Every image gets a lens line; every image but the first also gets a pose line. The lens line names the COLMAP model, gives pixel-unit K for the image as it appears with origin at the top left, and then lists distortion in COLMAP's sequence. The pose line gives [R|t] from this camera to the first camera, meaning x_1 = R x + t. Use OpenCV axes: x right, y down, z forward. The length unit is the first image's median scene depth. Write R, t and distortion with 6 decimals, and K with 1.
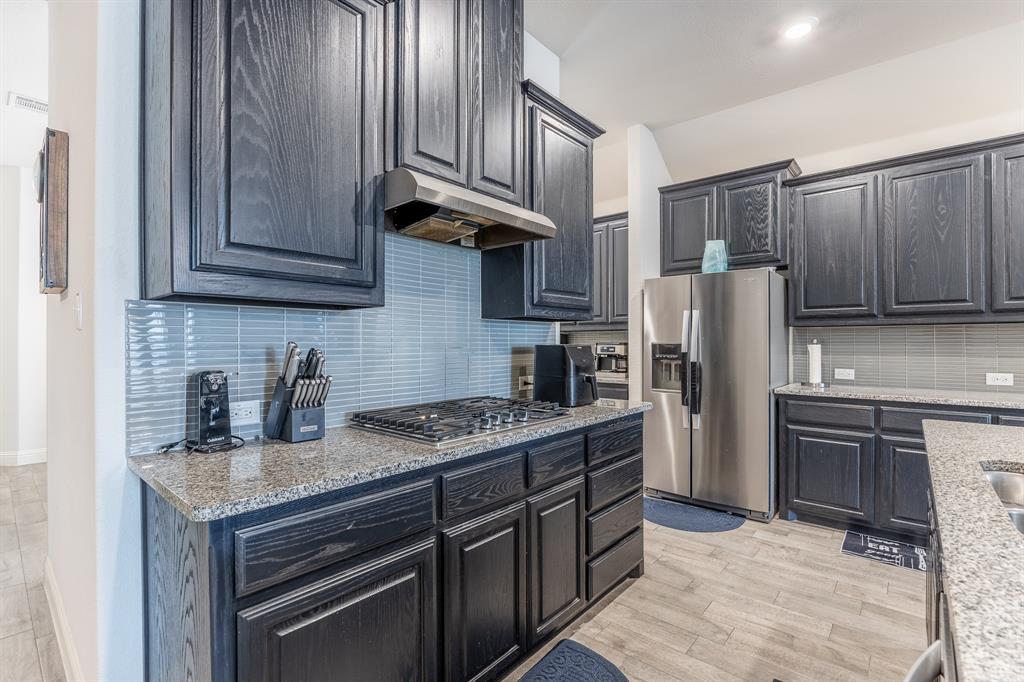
lens RADIAL K [[462.9, 0, 514.3], [0, 462.9, 341.5], [0, 0, 1]] dist [-0.010255, -0.000369]
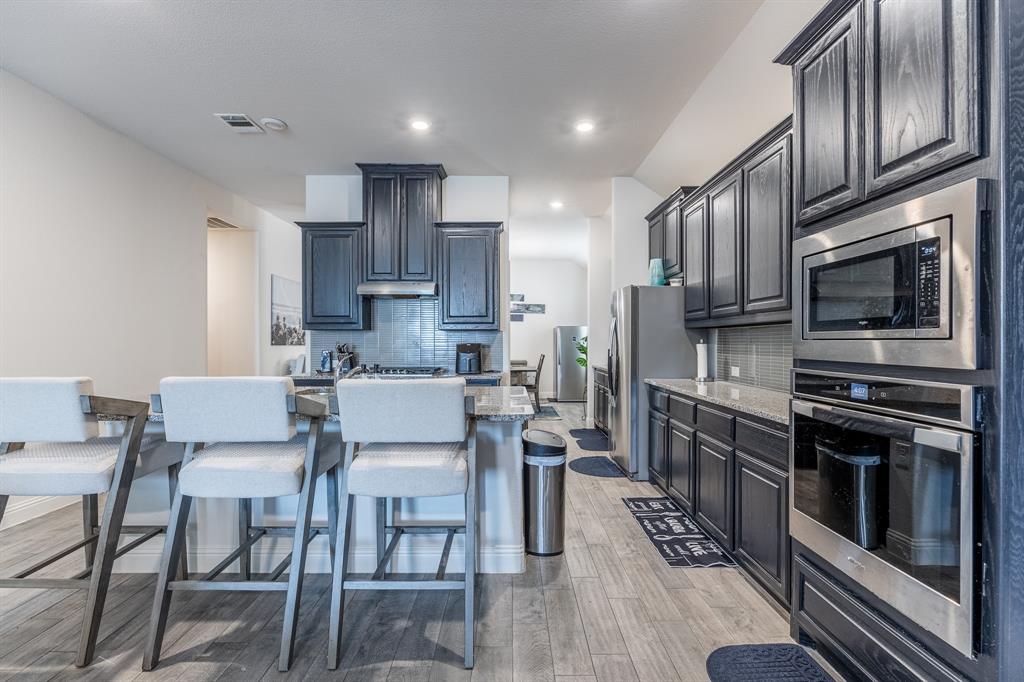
lens RADIAL K [[462.9, 0, 512.9], [0, 462.9, 340.7], [0, 0, 1]] dist [-0.010255, -0.000369]
pose [[0.658800, -0.001902, -0.752316, 1.730352], [0.002023, 0.999998, -0.000756, -0.001288], [0.752316, -0.001024, 0.658802, -0.145839]]
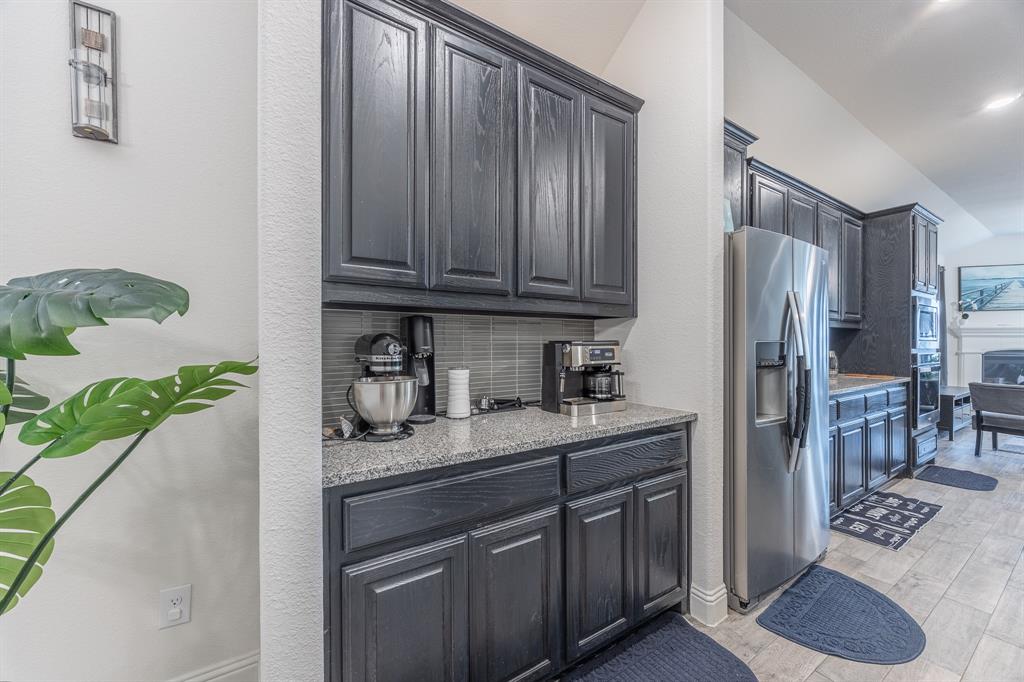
lens RADIAL K [[394.4, 0, 515.6], [0, 394.4, 346.0], [0, 0, 1]] dist [-0.002037, 0.000386]
pose [[0.277096, -0.007080, 0.960816, -0.384029], [-0.000986, 0.999970, 0.007653, 0.008647], [-0.960842, -0.003068, 0.277081, 1.773643]]
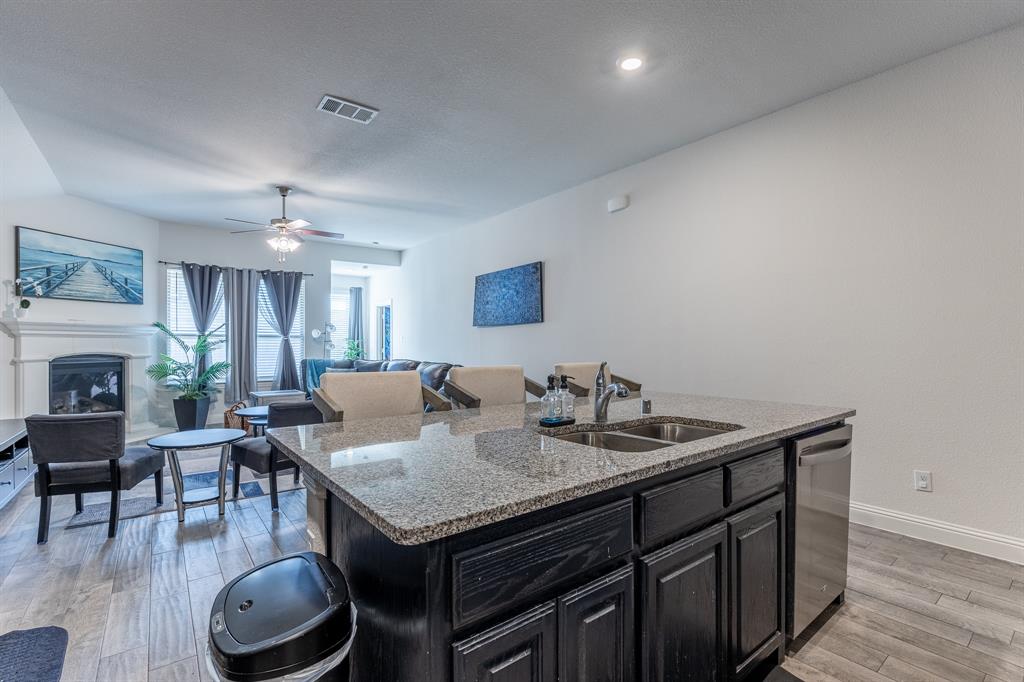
lens RADIAL K [[462.9, 0, 512.7], [0, 462.9, 342.7], [0, 0, 1]] dist [-0.010255, -0.000369]
pose [[-0.980003, 0.000761, 0.198983, 0.573218], [0.000151, 0.999995, -0.003077, 0.001385], [-0.198985, -0.002986, -0.979998, 1.094383]]
